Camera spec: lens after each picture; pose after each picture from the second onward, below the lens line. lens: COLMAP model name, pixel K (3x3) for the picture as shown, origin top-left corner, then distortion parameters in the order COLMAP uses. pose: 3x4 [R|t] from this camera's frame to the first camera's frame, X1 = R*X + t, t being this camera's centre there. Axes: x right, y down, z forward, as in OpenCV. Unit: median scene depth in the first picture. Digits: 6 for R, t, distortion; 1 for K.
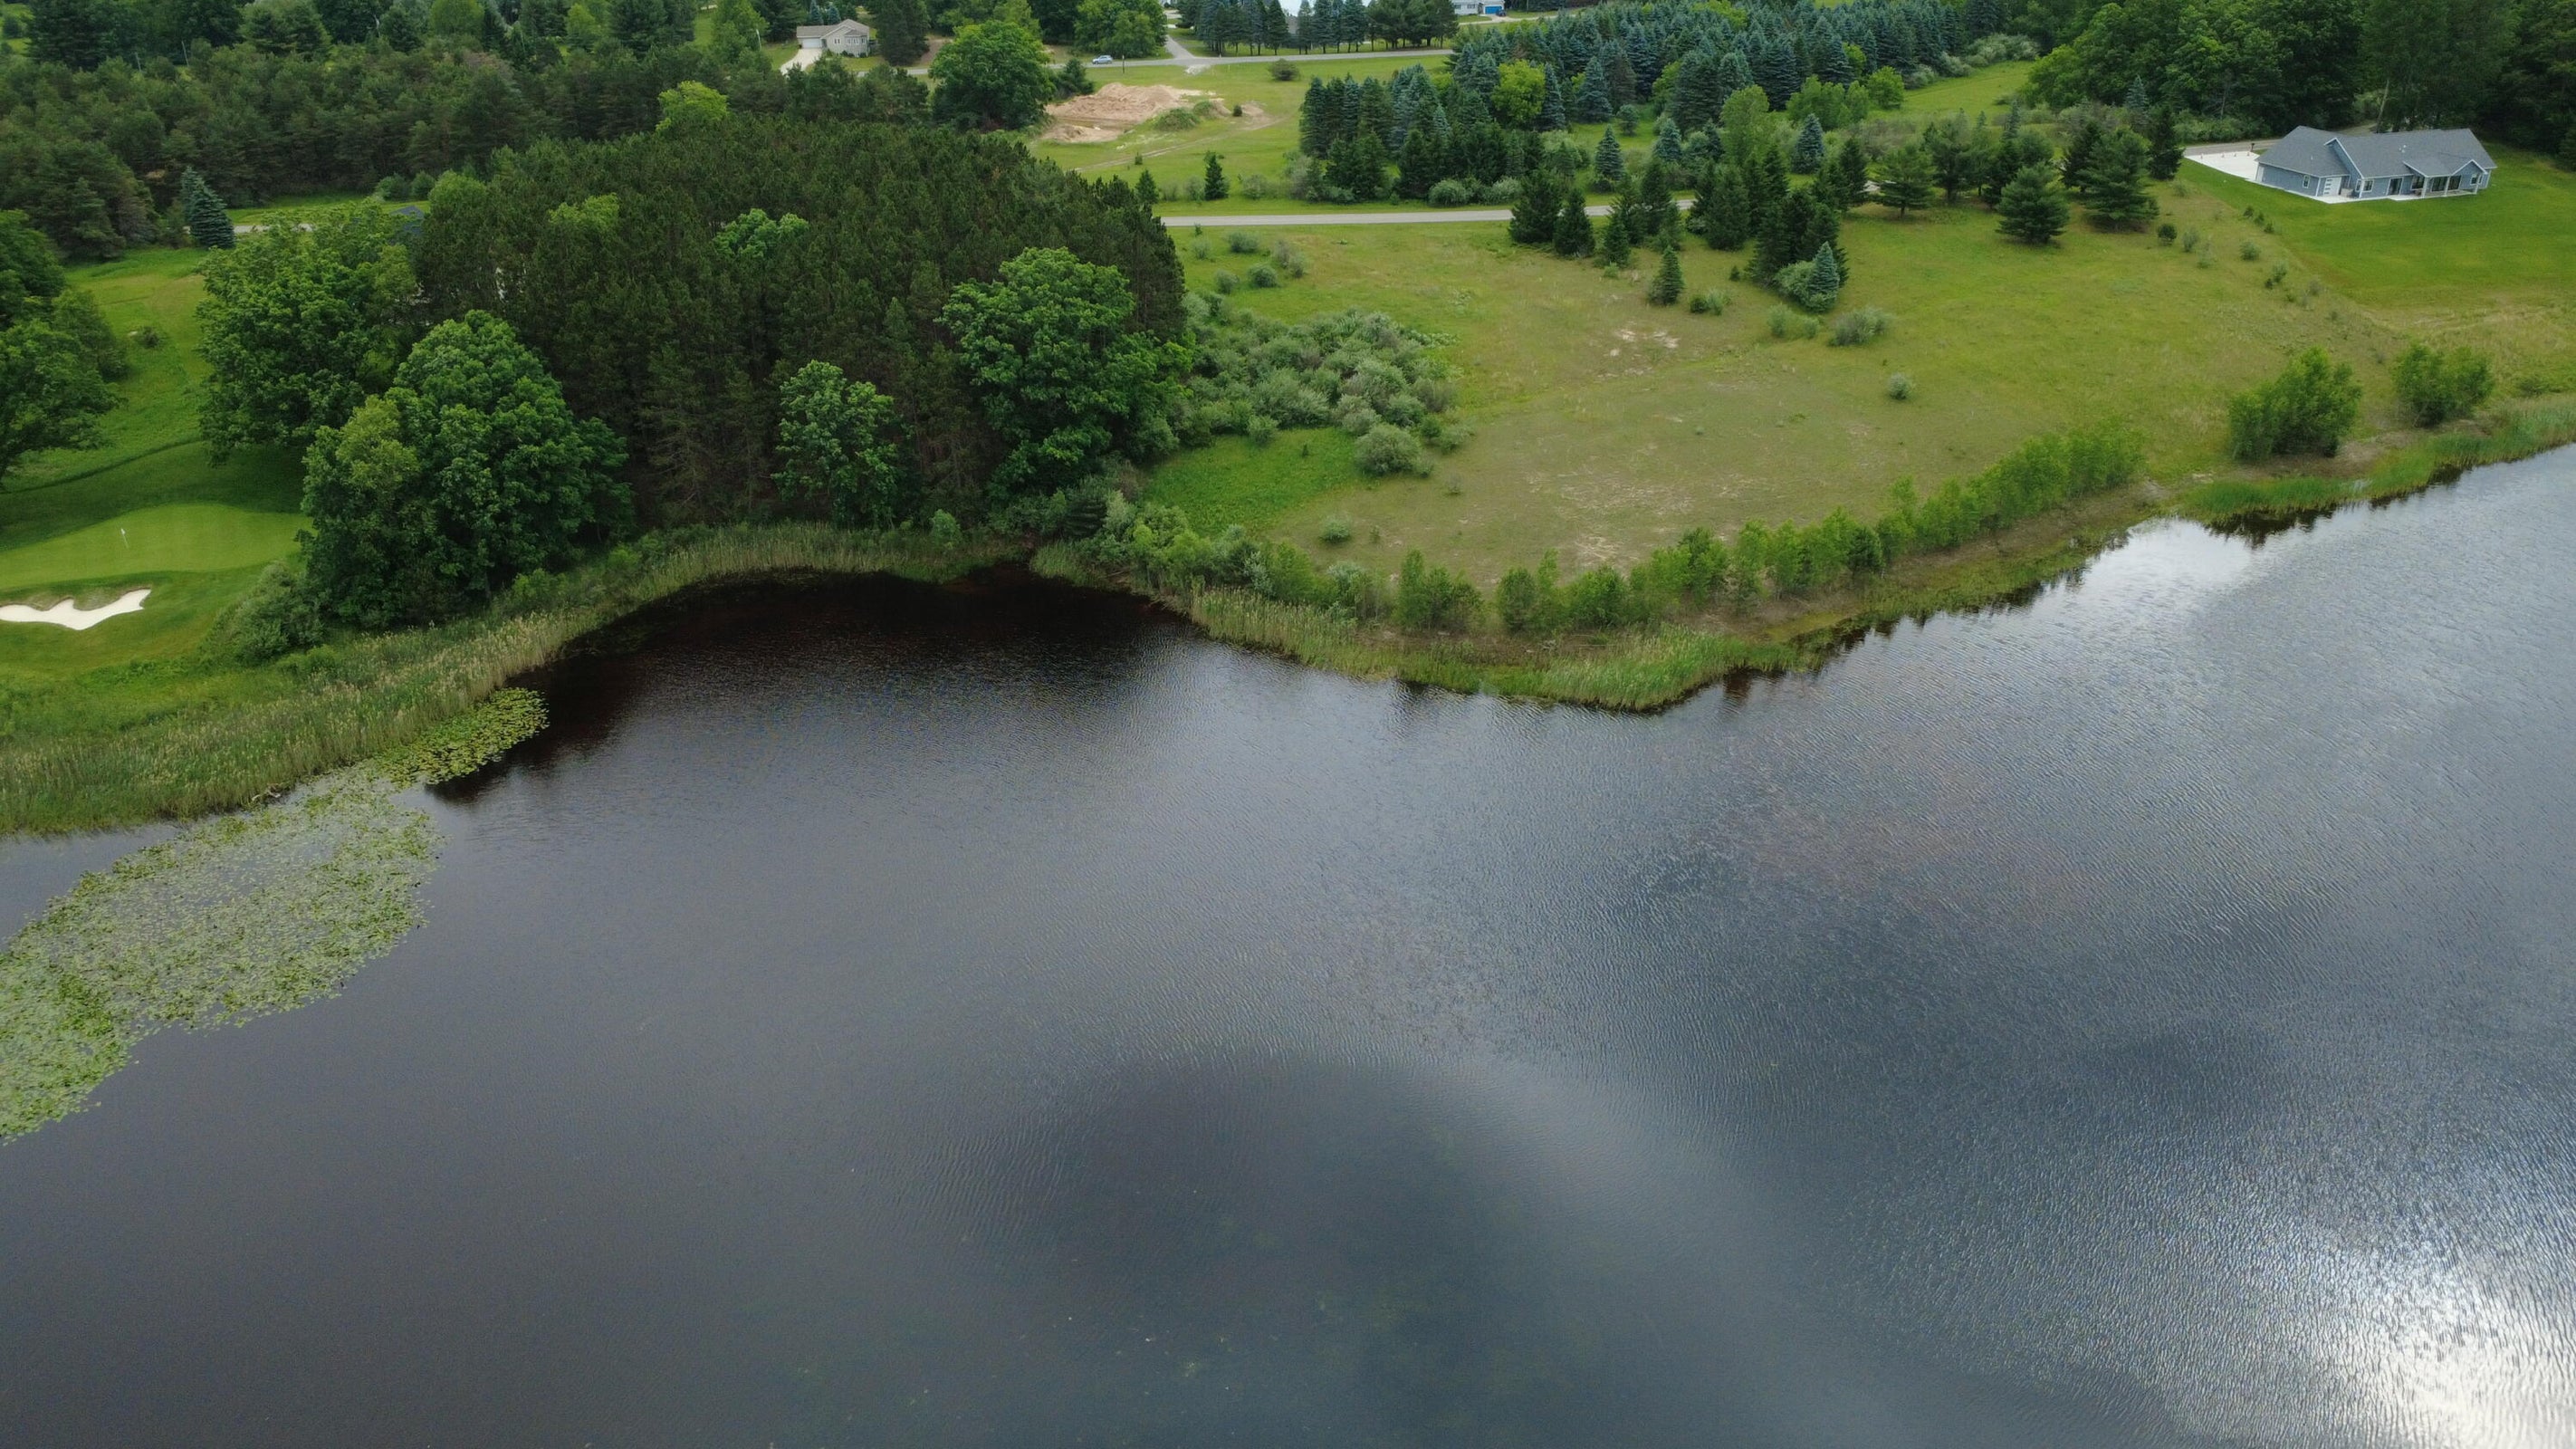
lens RADIAL K [[1910.5, 0, 1288.0], [0, 1910.5, 724.5], [0, 0, 1]] dist [0.002221, -0.005968]
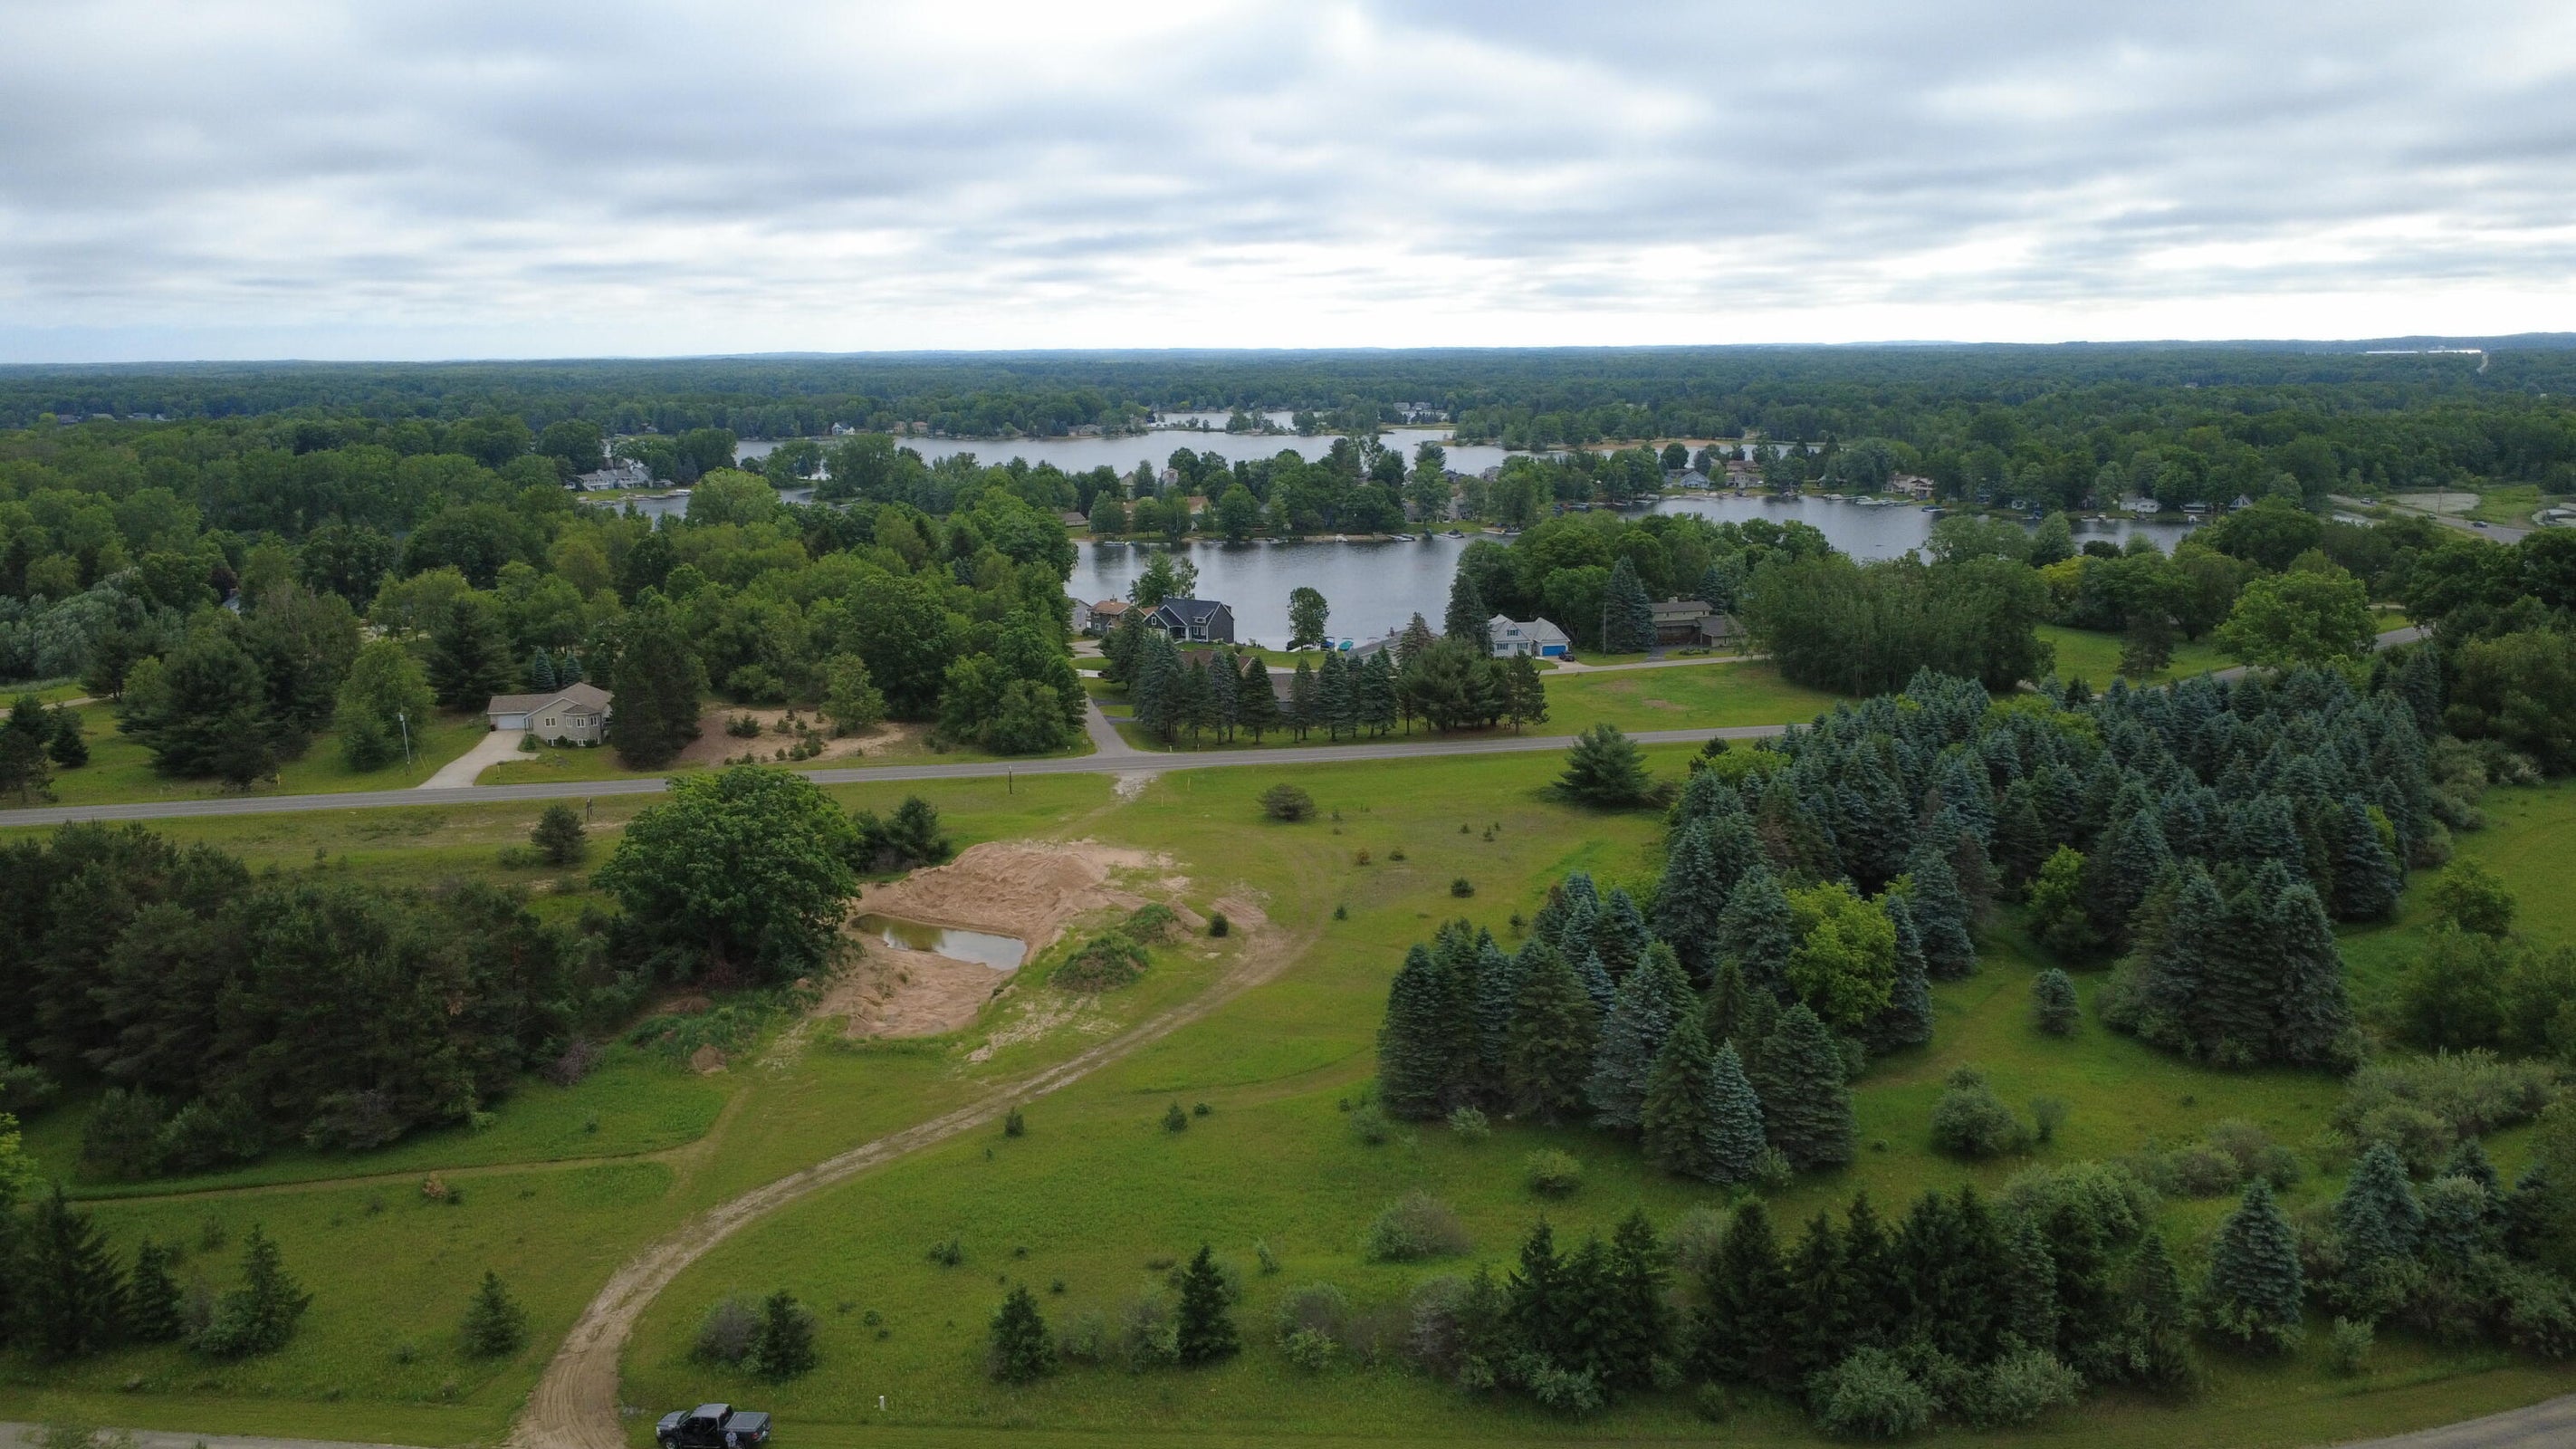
lens RADIAL K [[1910.5, 0, 1288.0], [0, 1910.5, 724.5], [0, 0, 1]] dist [0.002221, -0.005968]
pose [[0.998954, 0.003331, 0.045598, -0.028227], [0.008879, 0.964218, -0.264962, -0.210692], [-0.044849, 0.265090, 0.963180, 0.434544]]
